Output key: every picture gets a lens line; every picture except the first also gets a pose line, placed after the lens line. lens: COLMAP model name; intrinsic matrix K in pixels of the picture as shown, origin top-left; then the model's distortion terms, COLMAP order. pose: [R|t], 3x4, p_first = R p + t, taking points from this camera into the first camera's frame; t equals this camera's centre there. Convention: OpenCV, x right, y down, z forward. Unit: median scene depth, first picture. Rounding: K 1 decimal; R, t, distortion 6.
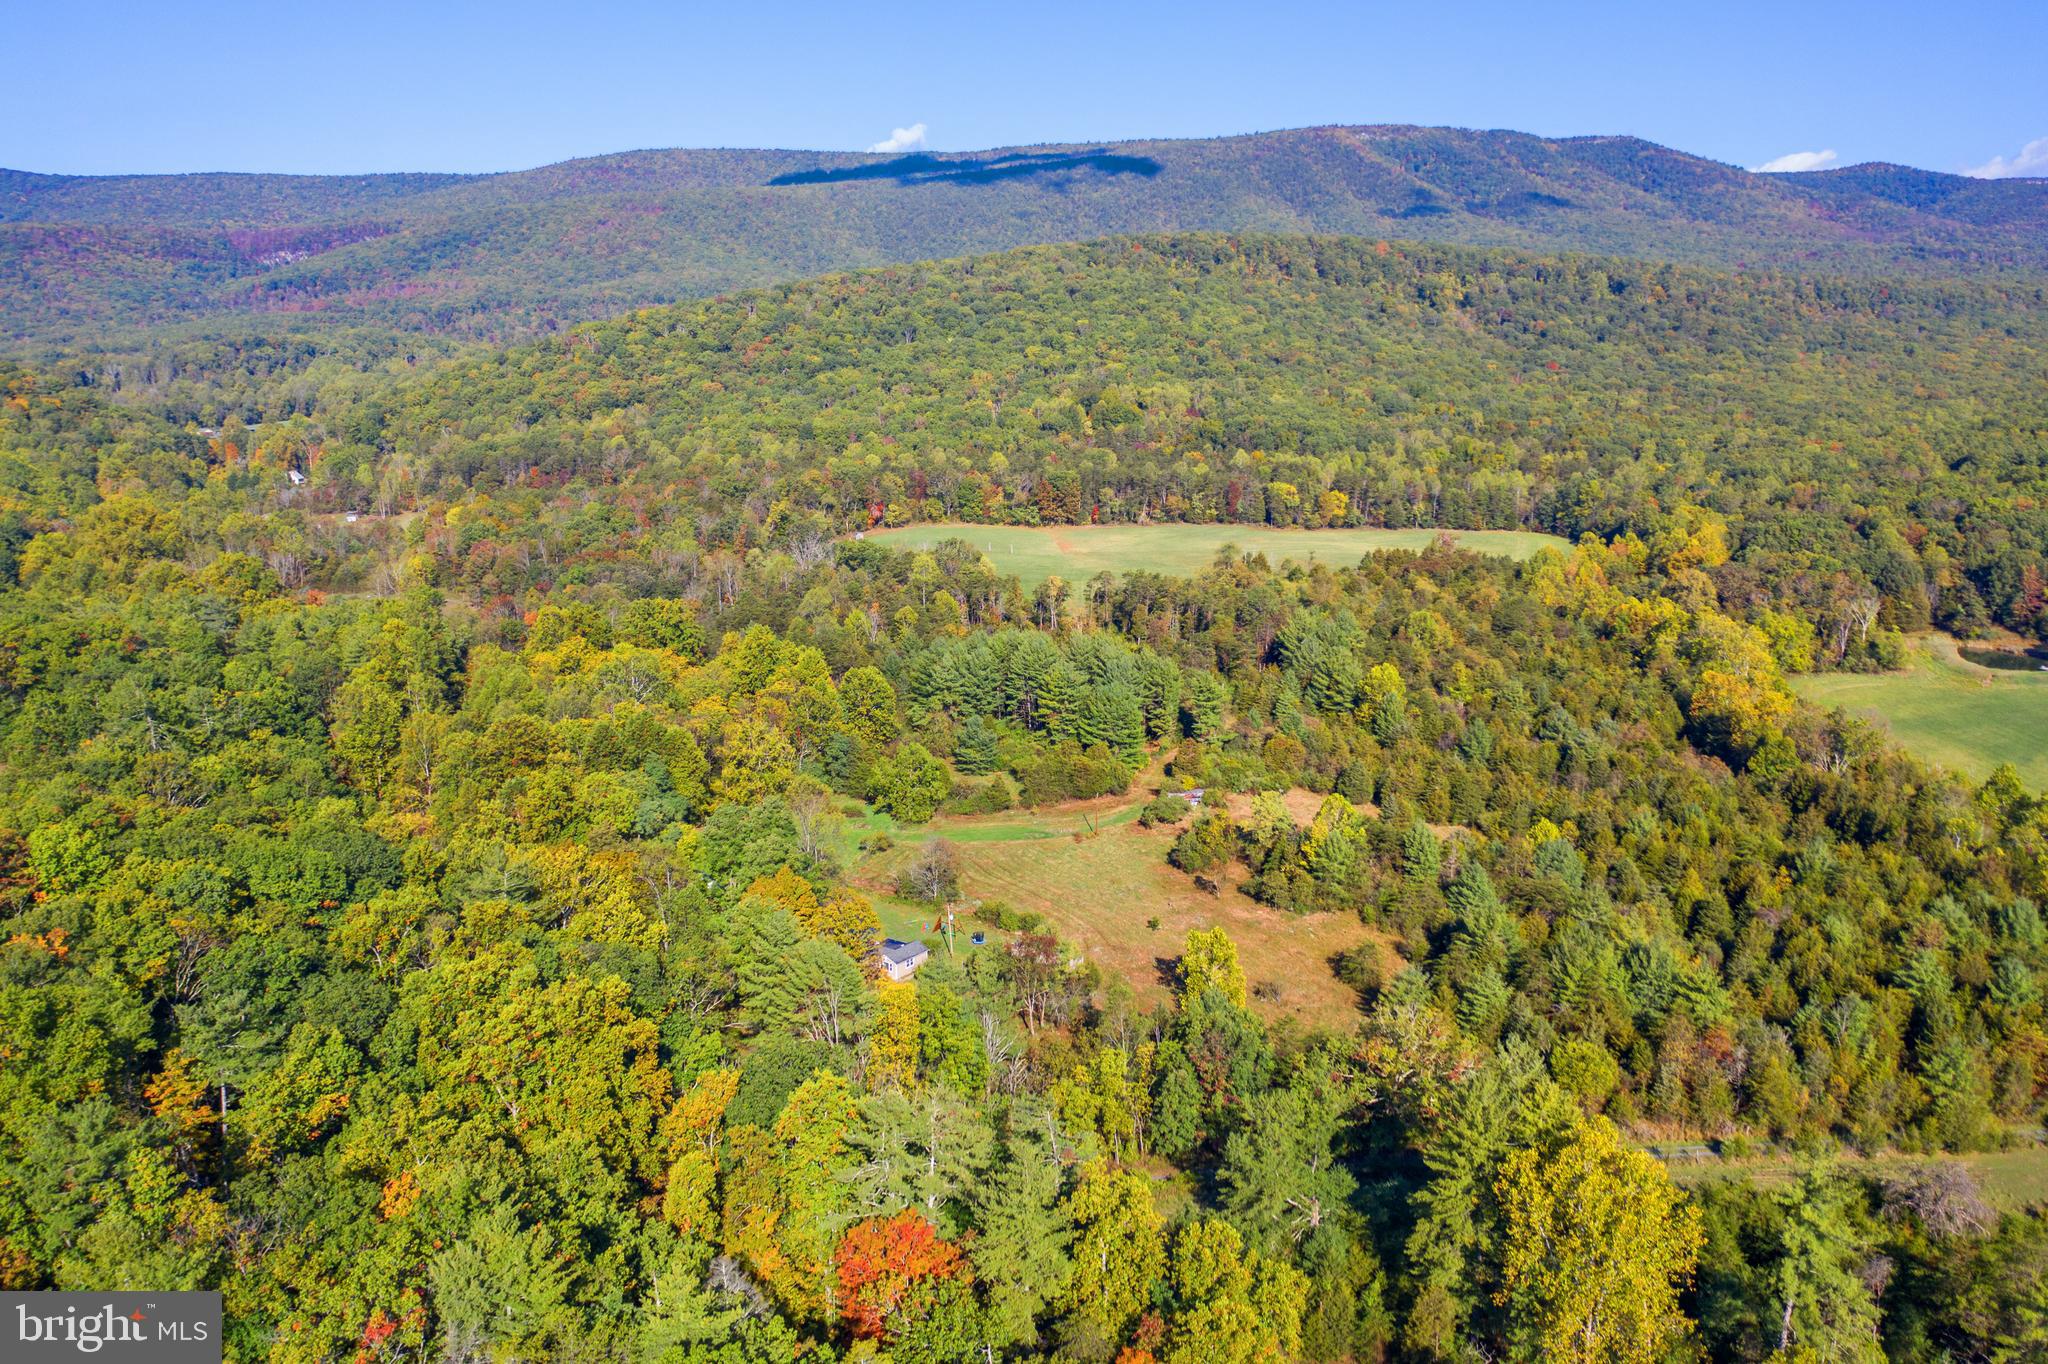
lens RADIAL K [[1605.6, 0, 1024.0], [0, 1605.6, 682.0], [0, 0, 1]] dist [-0.020071, 0.011063]
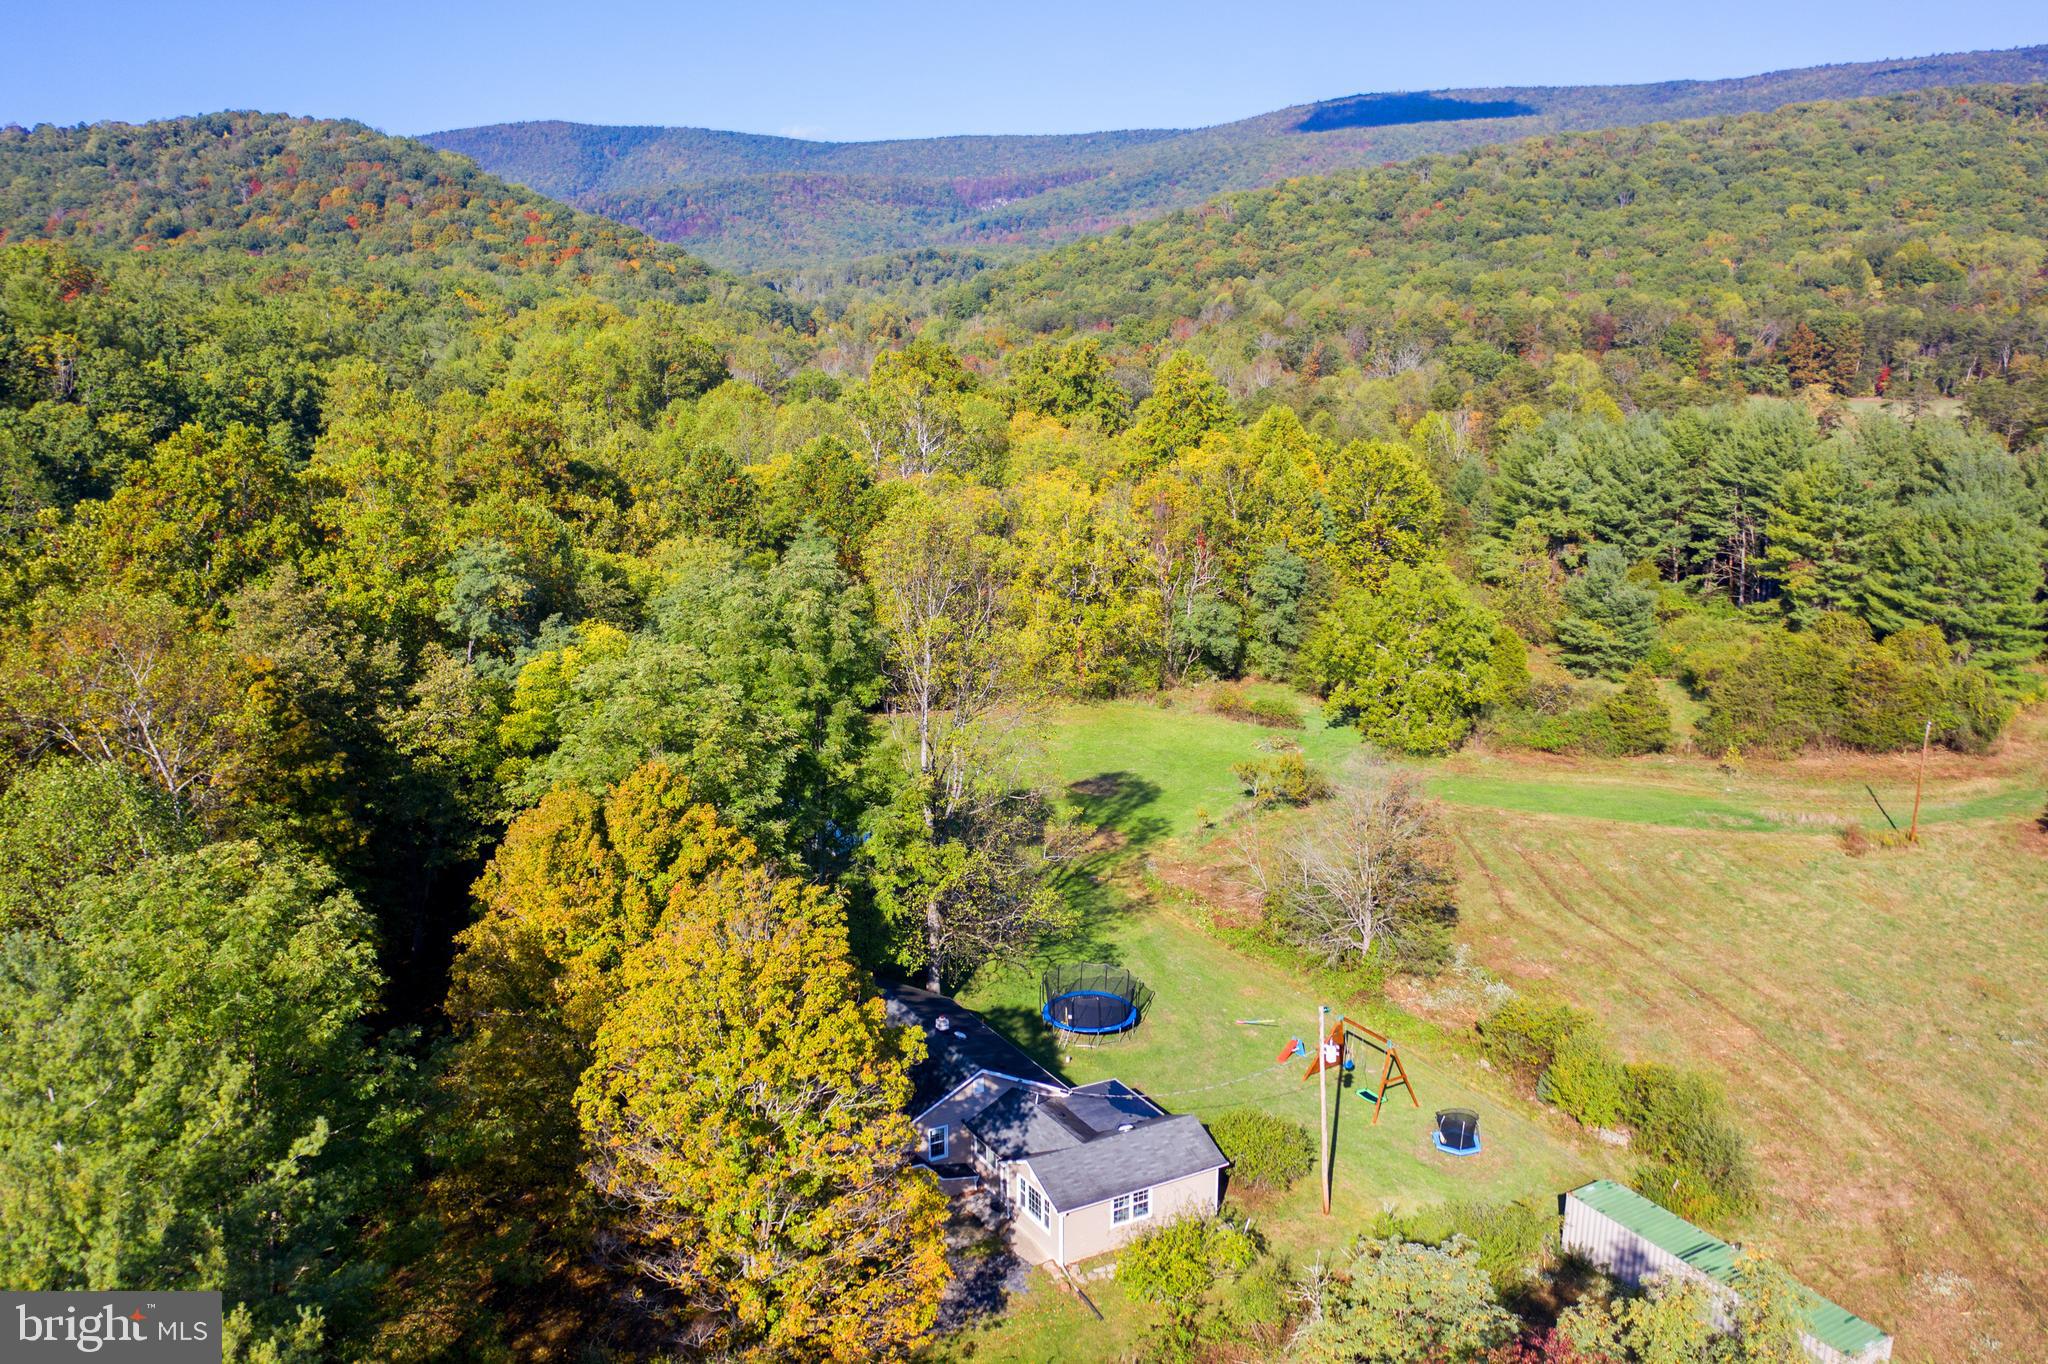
lens RADIAL K [[1605.6, 0, 1024.0], [0, 1605.6, 682.0], [0, 0, 1]] dist [-0.020071, 0.011063]
pose [[0.908364, 0.096363, -0.406926, 0.003049], [-0.091728, 0.995304, 0.030932, 0.028901], [0.407996, 0.009229, 0.912937, 0.256295]]
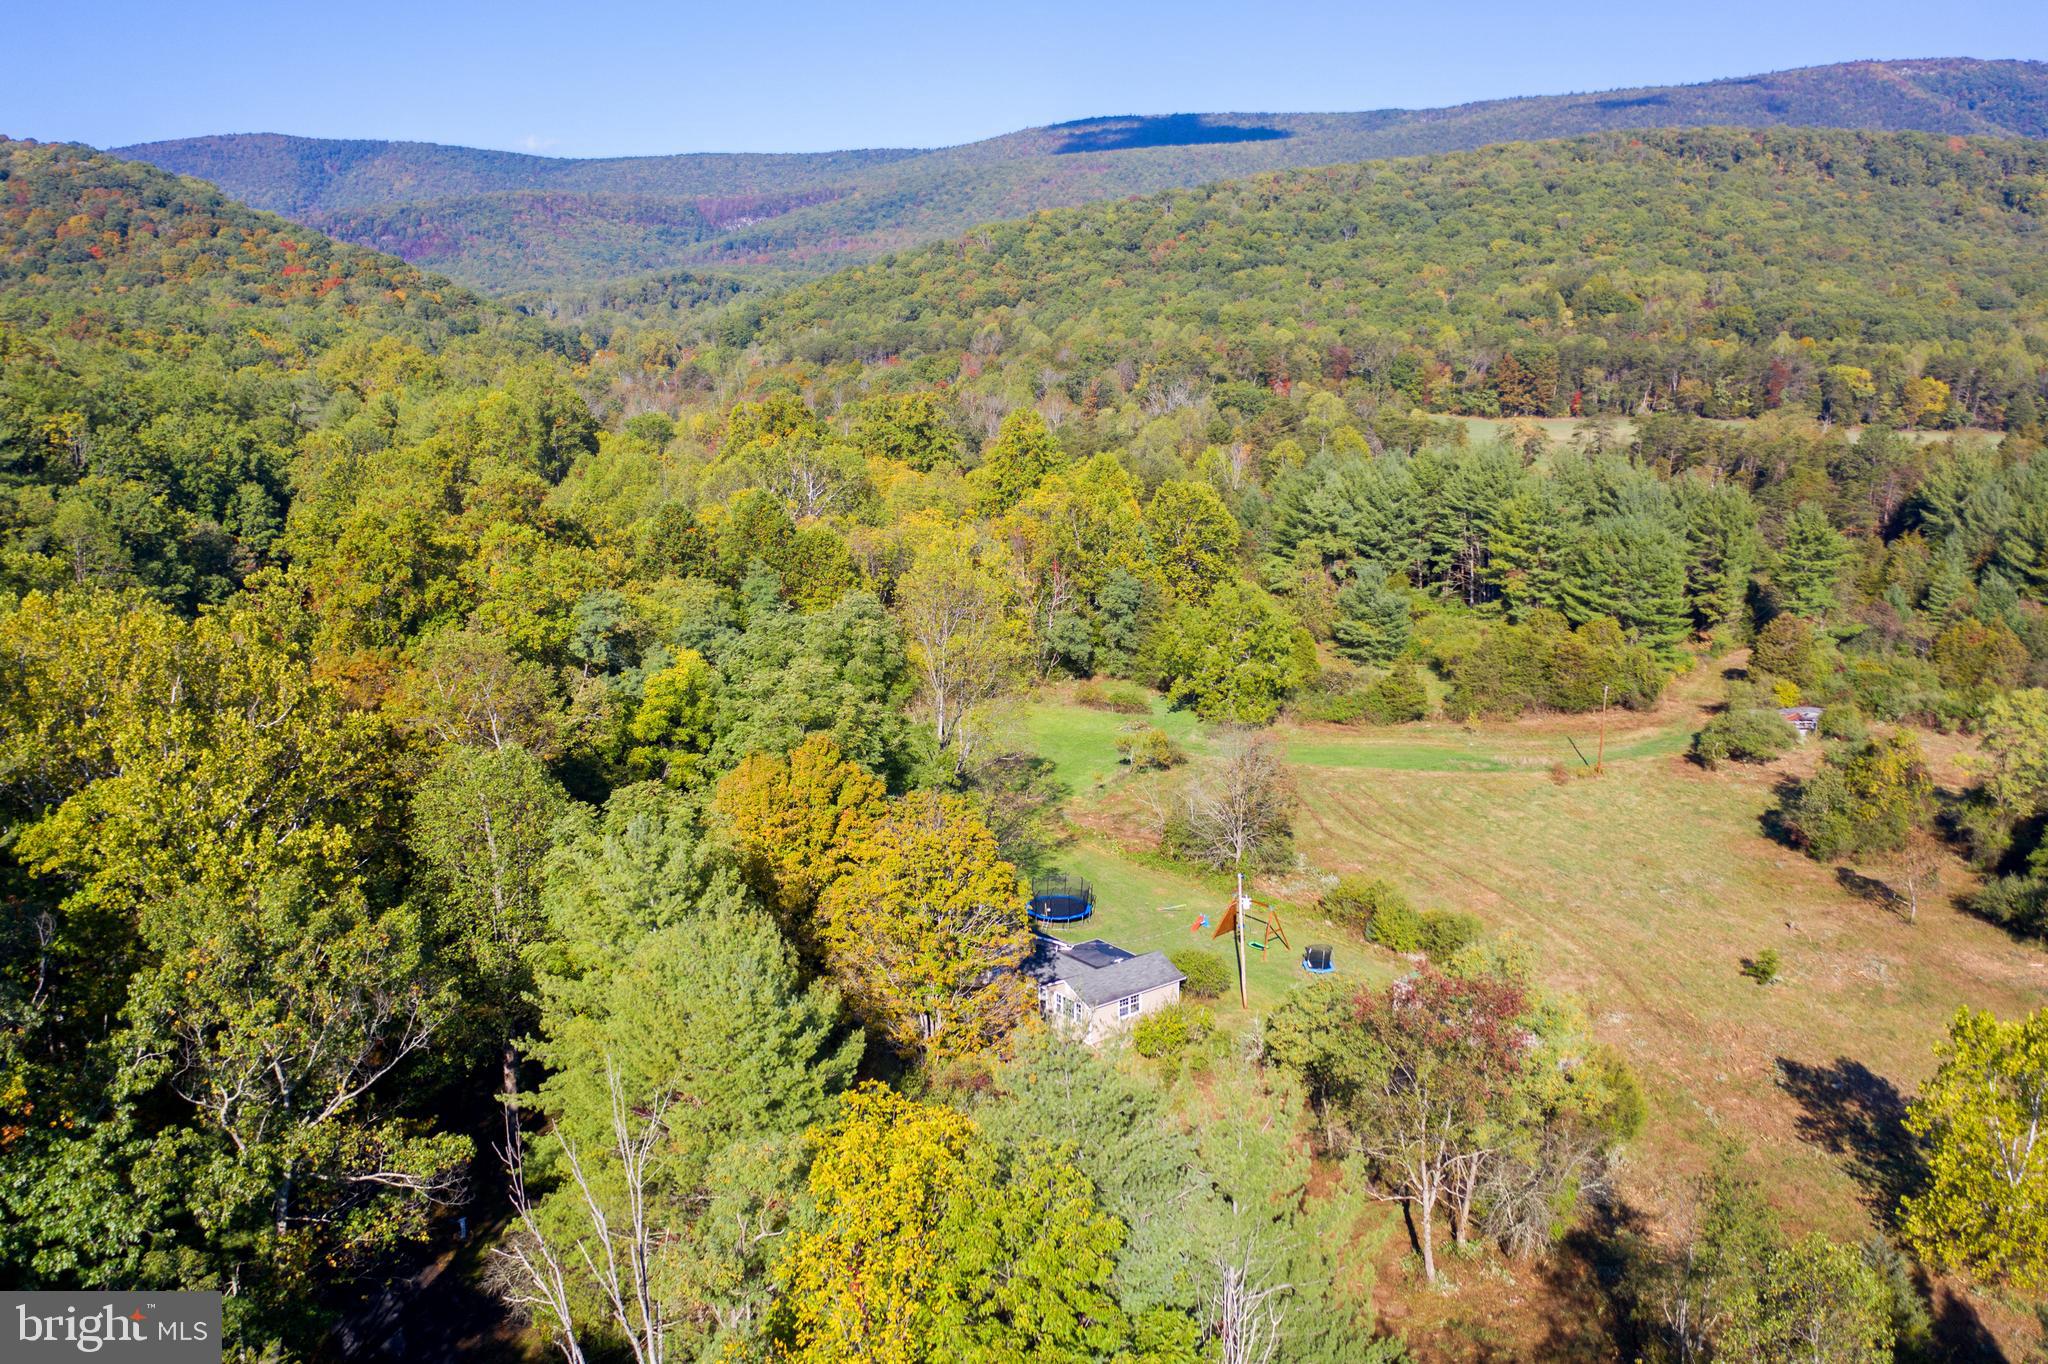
lens RADIAL K [[1605.6, 0, 1024.0], [0, 1605.6, 682.0], [0, 0, 1]] dist [-0.020071, 0.011063]
pose [[0.962576, 0.057105, -0.264928, 0.001631], [-0.056181, 0.998359, 0.011072, 0.030863], [0.265125, 0.004226, 0.964205, 0.204816]]
